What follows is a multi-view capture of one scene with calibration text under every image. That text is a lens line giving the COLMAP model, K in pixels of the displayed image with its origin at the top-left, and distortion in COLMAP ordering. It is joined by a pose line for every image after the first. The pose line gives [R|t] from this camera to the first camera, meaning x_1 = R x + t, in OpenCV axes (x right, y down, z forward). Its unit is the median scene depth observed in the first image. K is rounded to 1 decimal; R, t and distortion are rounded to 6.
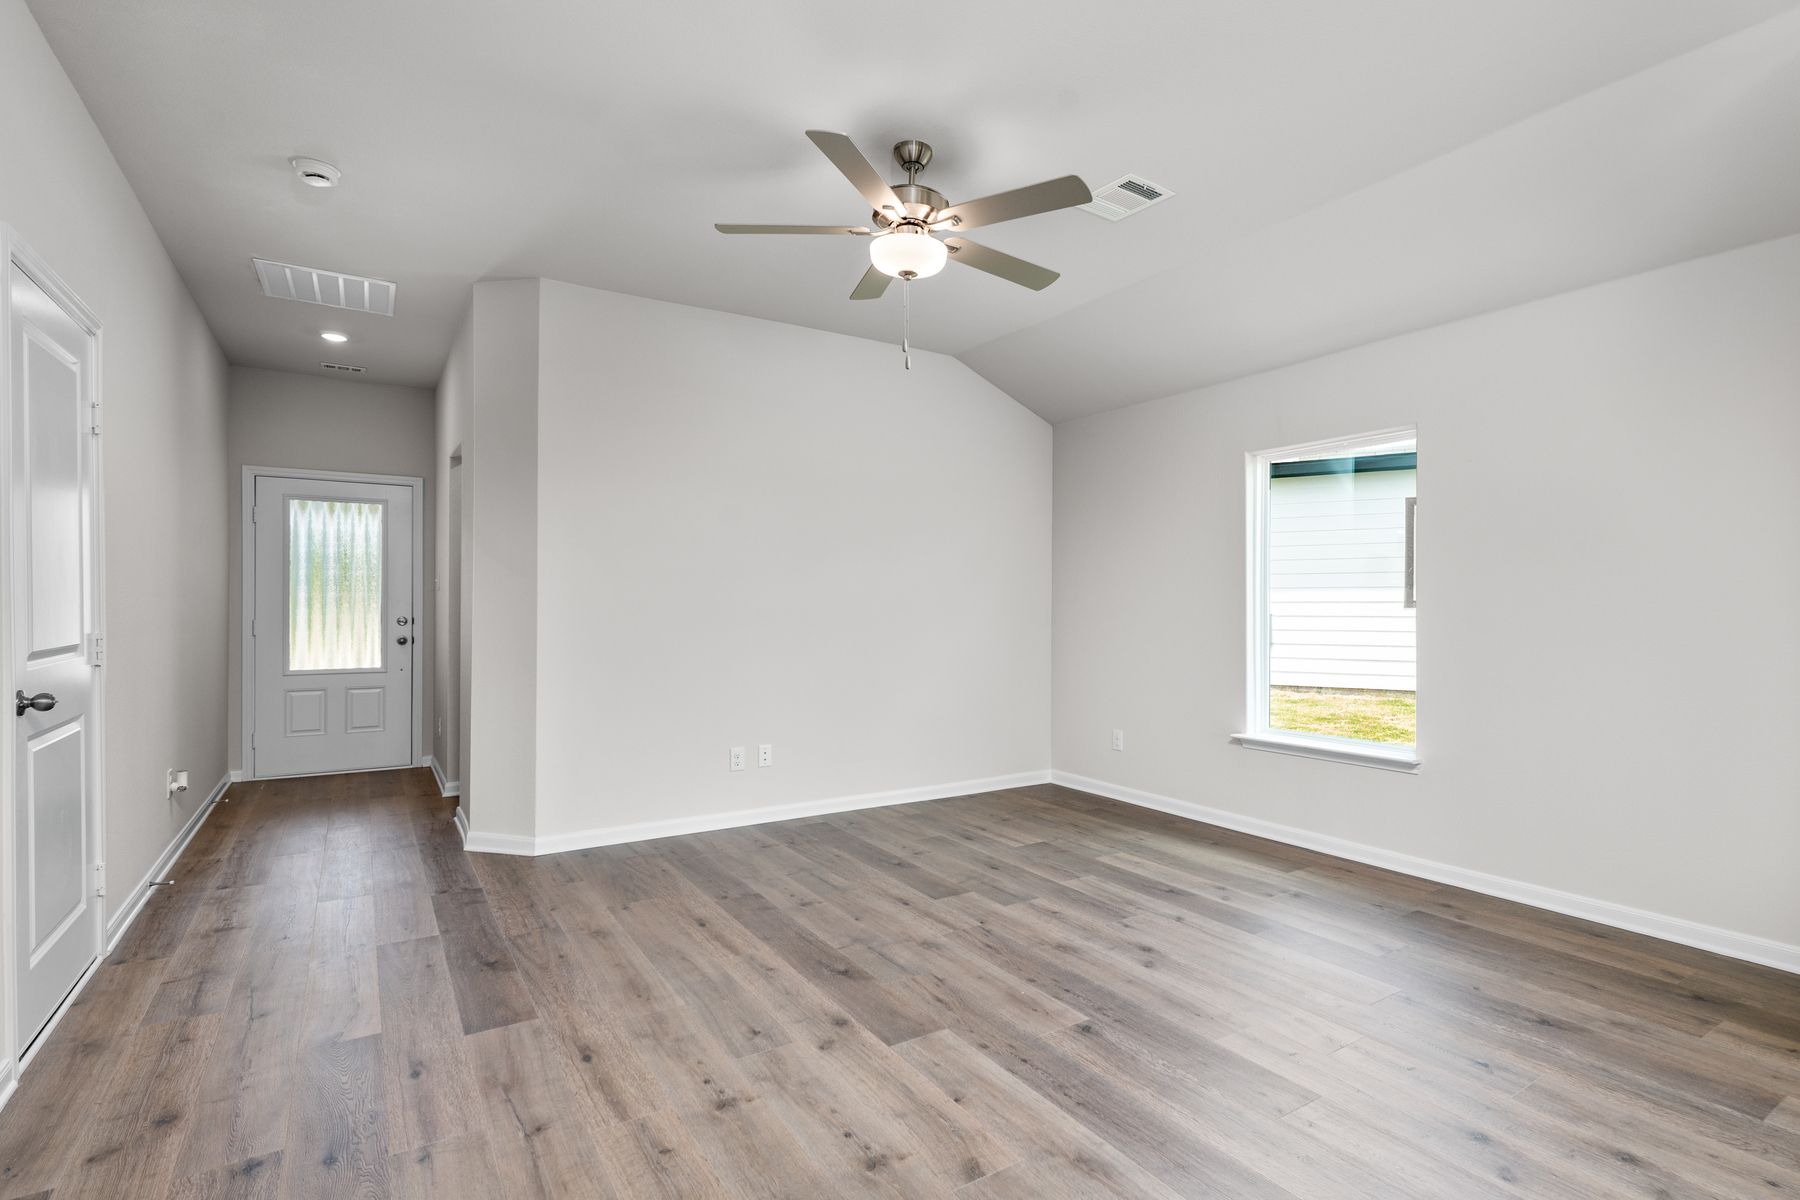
lens RADIAL K [[869.6, 0, 924.7], [0, 869.6, 594.9], [0, 0, 1]] dist [-0.002033, -0.000396]
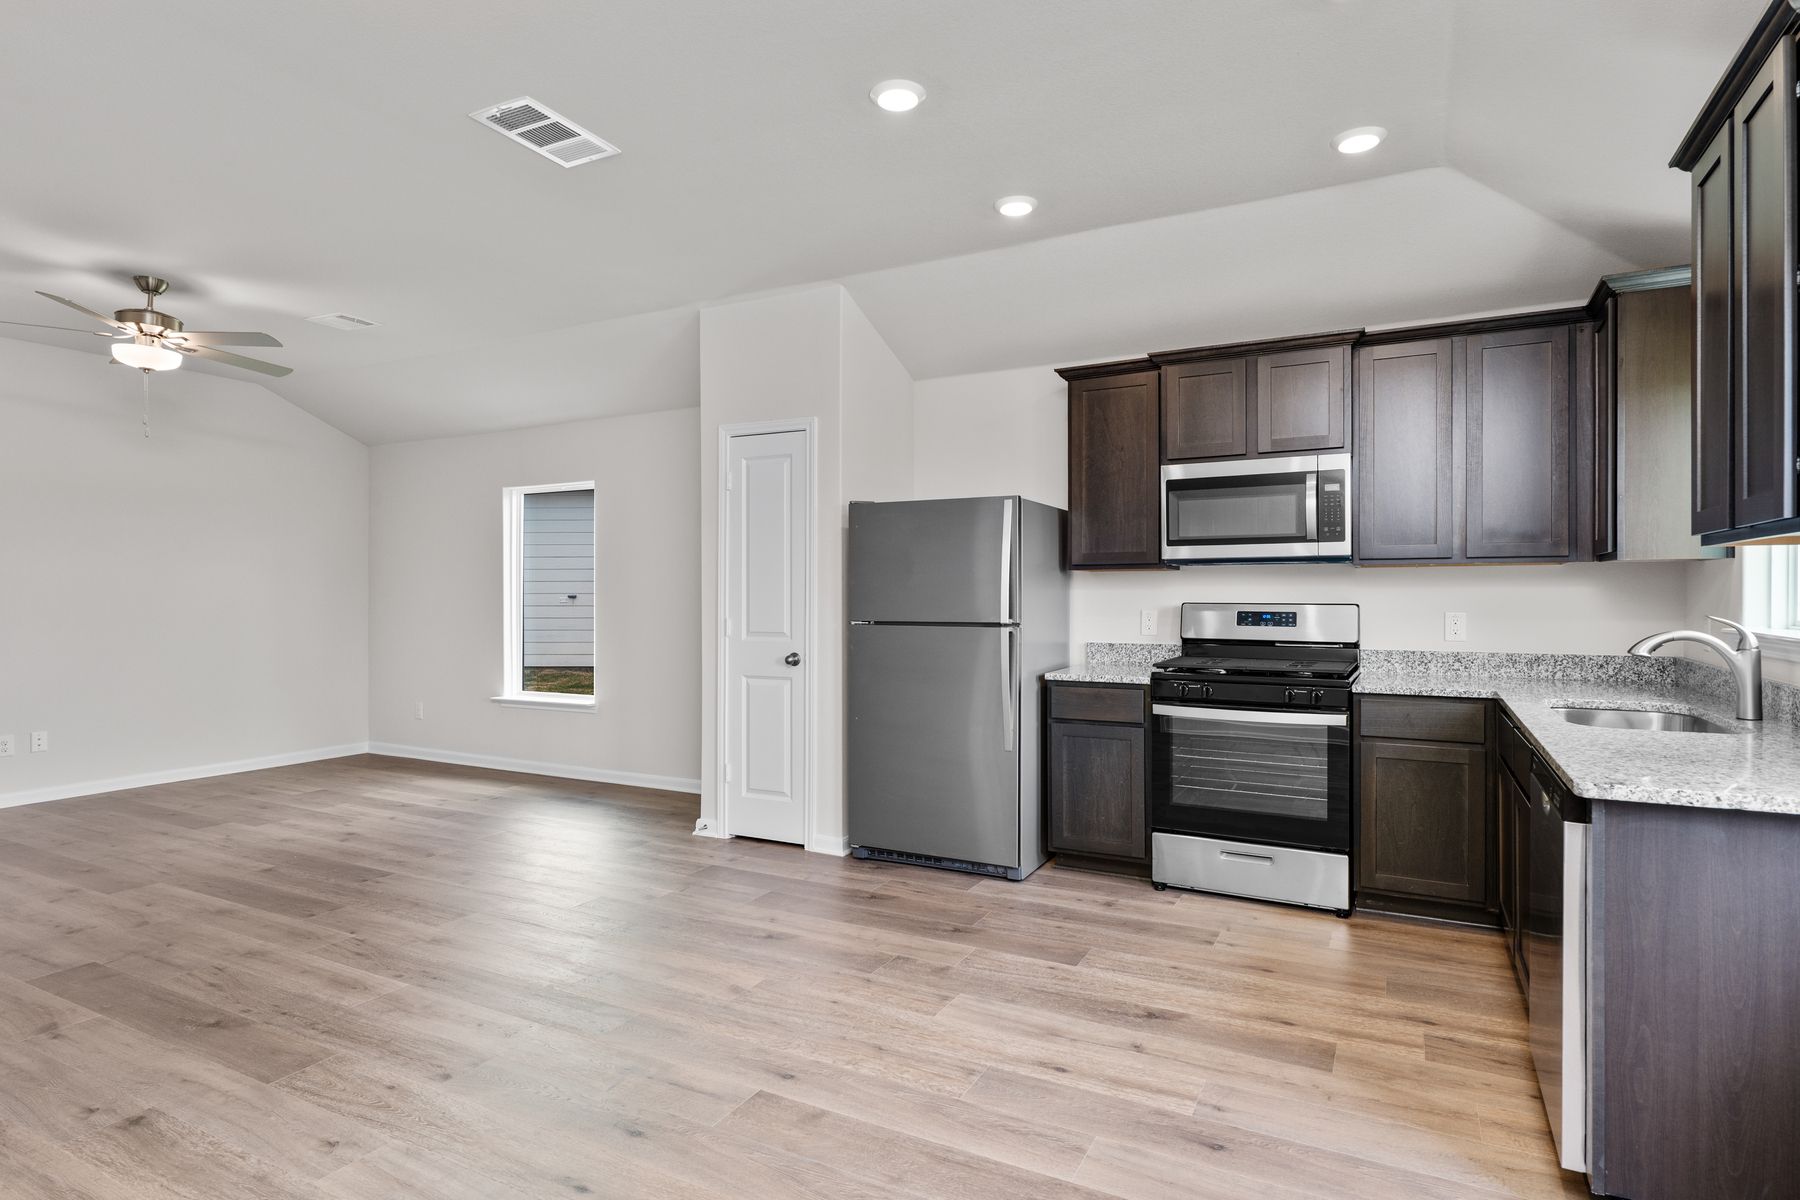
lens RADIAL K [[957.6, 0, 901.7], [0, 957.6, 595.1], [0, 0, 1]] dist [0.000784, 0.000211]
pose [[0.876848, -0.005034, 0.480742, 0.314251], [-0.002249, 0.999891, 0.014572, -0.036126], [-0.480763, -0.013858, 0.876741, -0.968807]]
